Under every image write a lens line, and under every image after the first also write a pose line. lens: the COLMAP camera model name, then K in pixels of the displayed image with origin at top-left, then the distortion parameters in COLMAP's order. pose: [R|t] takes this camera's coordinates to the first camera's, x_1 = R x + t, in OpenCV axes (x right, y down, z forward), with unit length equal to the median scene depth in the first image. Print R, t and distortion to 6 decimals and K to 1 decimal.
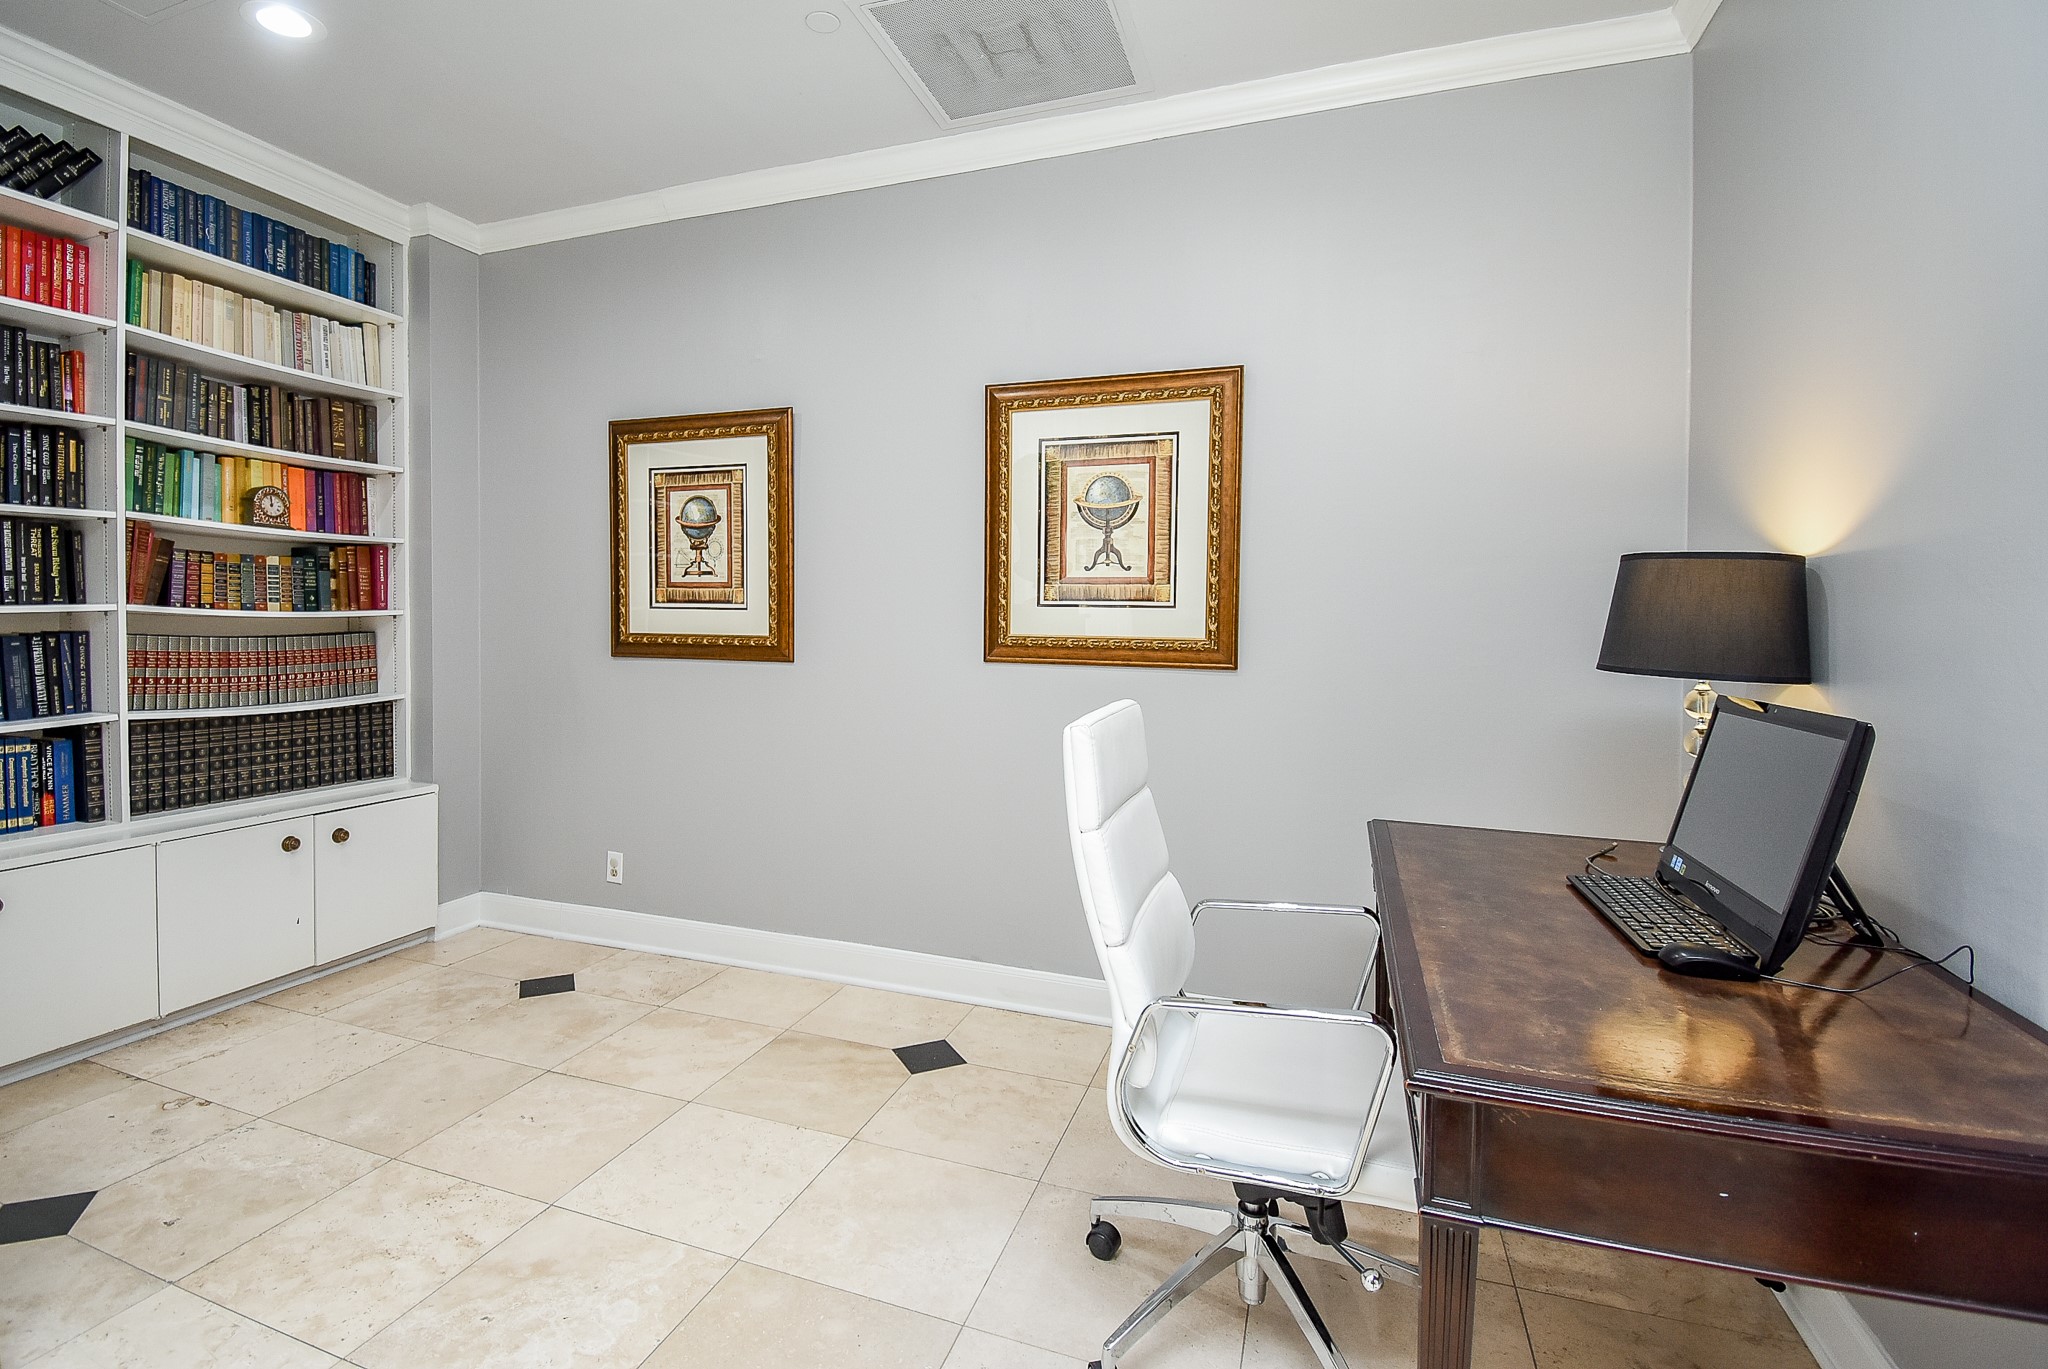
lens RADIAL K [[921.3, 0, 977.1], [0, 921.3, 642.8], [0, 0, 1]] dist [0.000916, 0.000011]
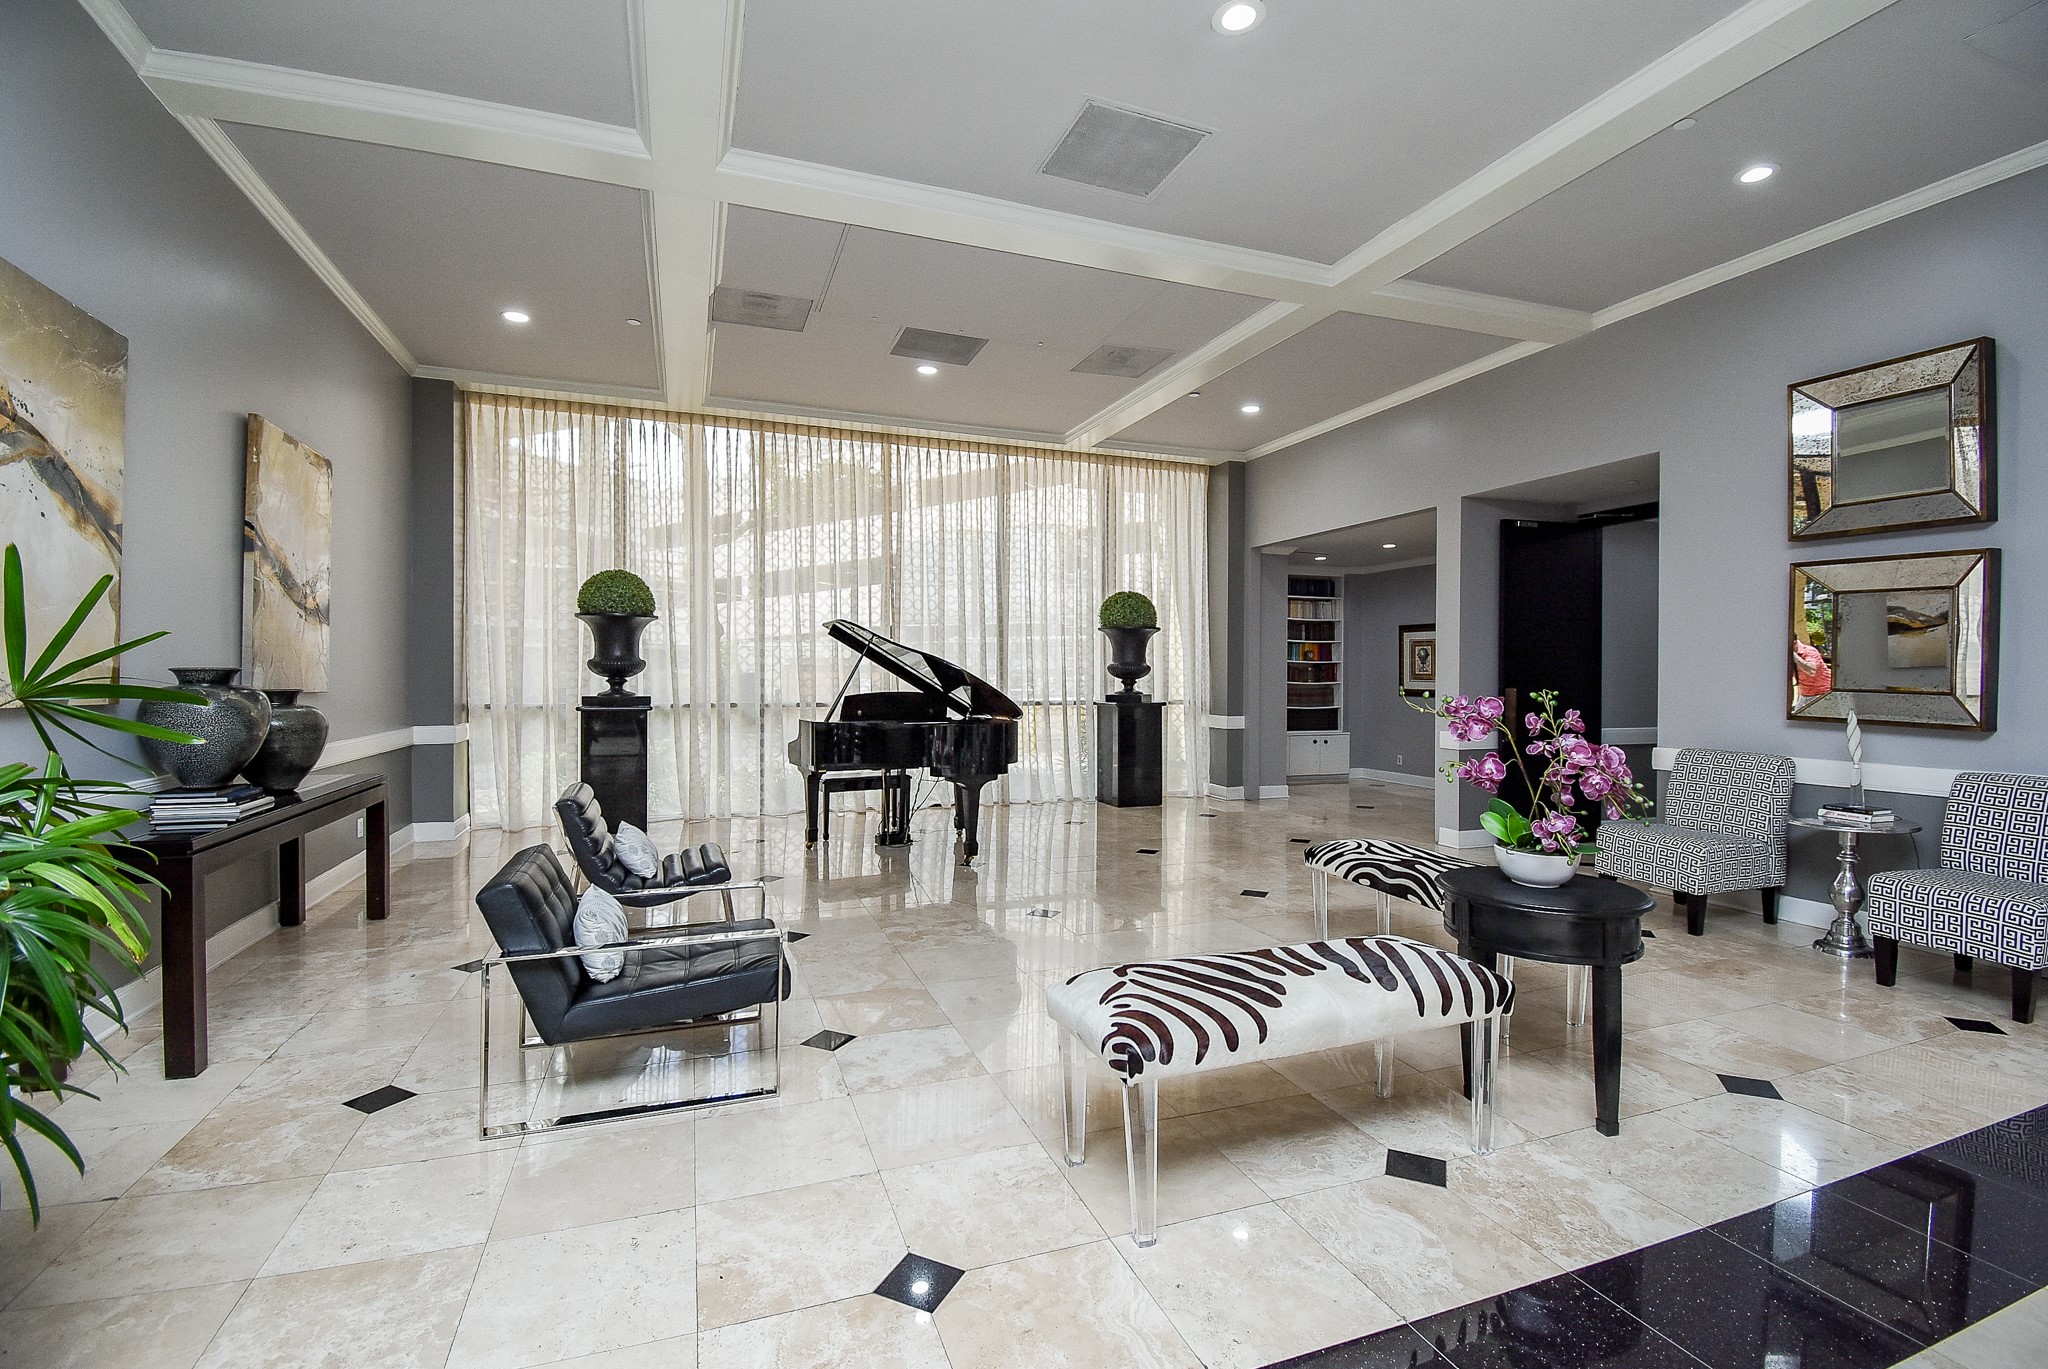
lens RADIAL K [[921.3, 0, 1017.5], [0, 921.3, 683.9], [0, 0, 1]] dist [0.000916, 0.000011]
pose [[0.648579, -0.000907, -0.761147, 1.252802], [-0.012813, 0.999845, -0.012109, 0.028944], [0.761040, 0.017606, 0.648466, -2.221295]]
